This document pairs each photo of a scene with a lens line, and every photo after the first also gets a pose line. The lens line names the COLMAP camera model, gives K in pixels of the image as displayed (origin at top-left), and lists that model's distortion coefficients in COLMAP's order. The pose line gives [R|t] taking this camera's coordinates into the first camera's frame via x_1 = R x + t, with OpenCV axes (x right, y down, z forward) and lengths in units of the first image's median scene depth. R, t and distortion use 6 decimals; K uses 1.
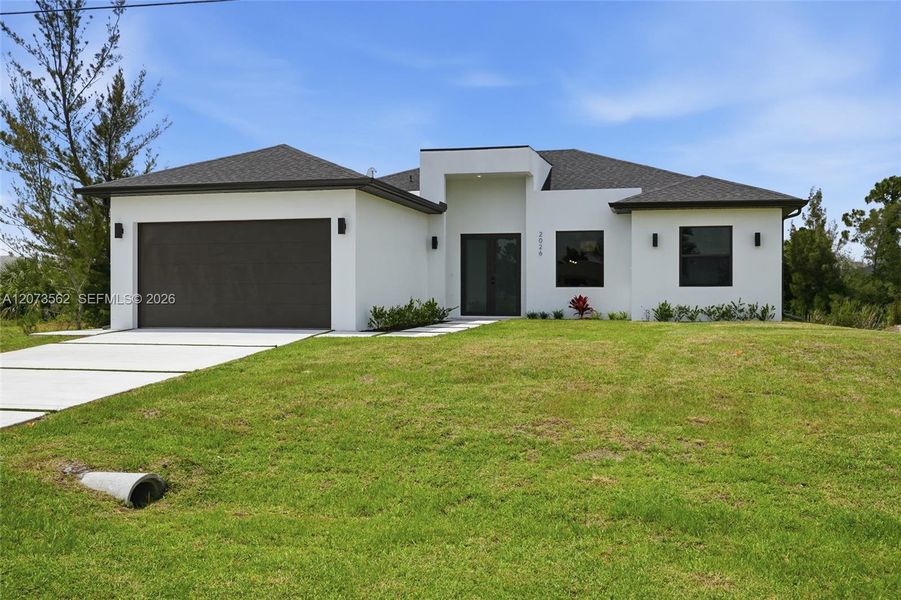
lens RADIAL K [[917.5, 0, 450.5], [0, 917.5, 300.0], [0, 0, 1]] dist [-0.051386, 0.229512]
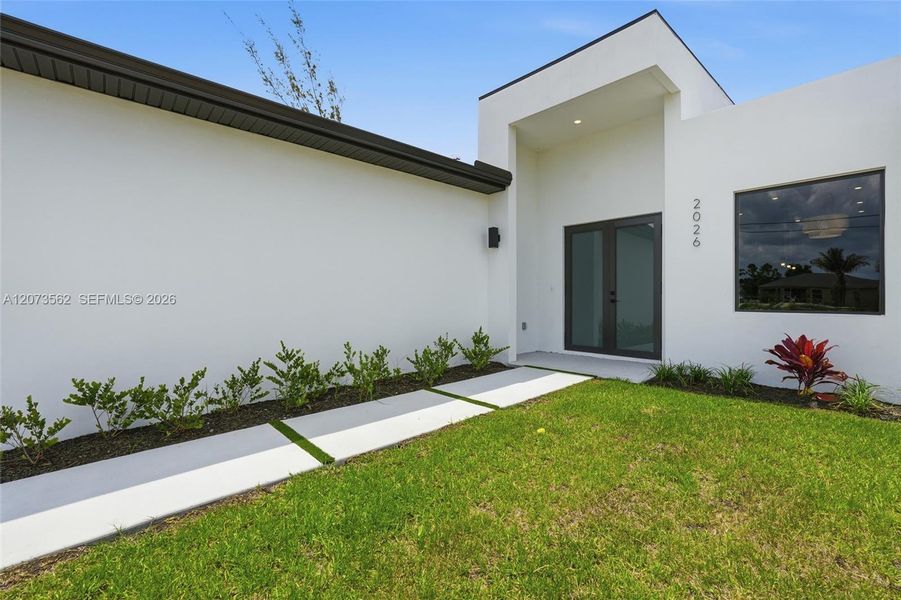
lens RADIAL K [[402.3, 0, 450.5], [0, 402.3, 300.0], [0, 0, 1]] dist [0.000177, 0.000229]
pose [[0.836444, 0.000097, -0.548052, 0.109565], [-0.000184, 1.000000, -0.000103, -0.020583], [0.548052, 0.000187, 0.836444, 0.772878]]
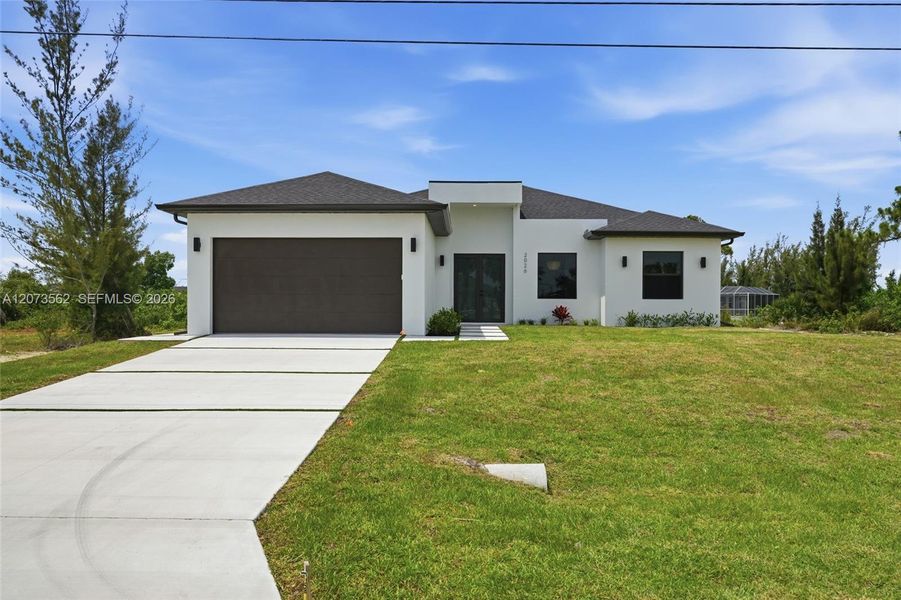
lens RADIAL K [[760.2, 0, 451.7], [0, 760.2, 320.4], [0, 0, 1]] dist [0.002321, -0.000938]
pose [[0.974985, 0.000258, 0.222269, -0.228013], [-0.003663, 0.999882, 0.014908, 0.000000], [-0.222239, -0.015349, 0.974871, 0.041369]]
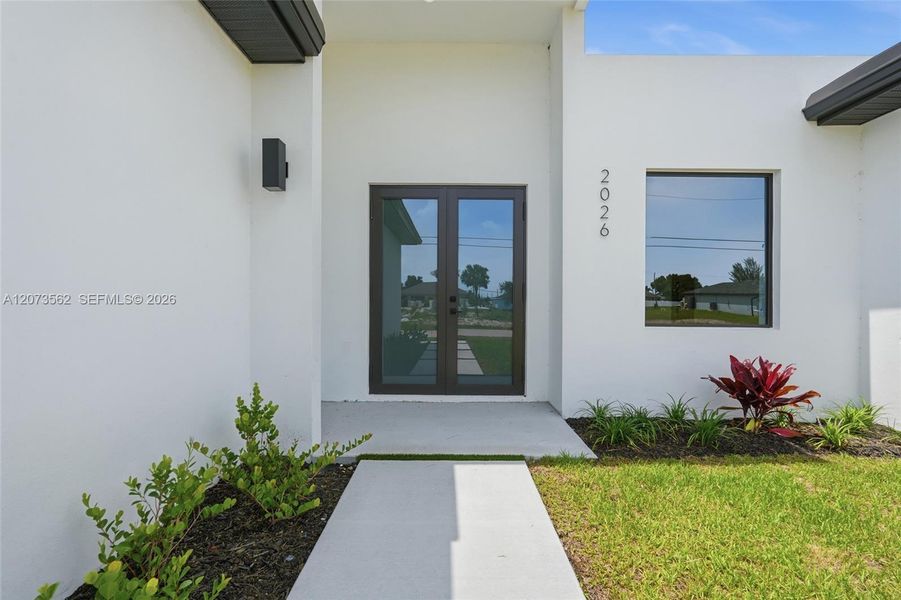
lens RADIAL K [[402.3, 0, 450.5], [0, 402.3, 300.0], [0, 0, 1]] dist [0.000177, 0.000229]
pose [[0.969357, 0.006583, 0.245568, 0.003370], [-0.004996, 0.999962, -0.007088, -0.023707], [-0.245606, 0.005644, 0.969353, 0.895543]]
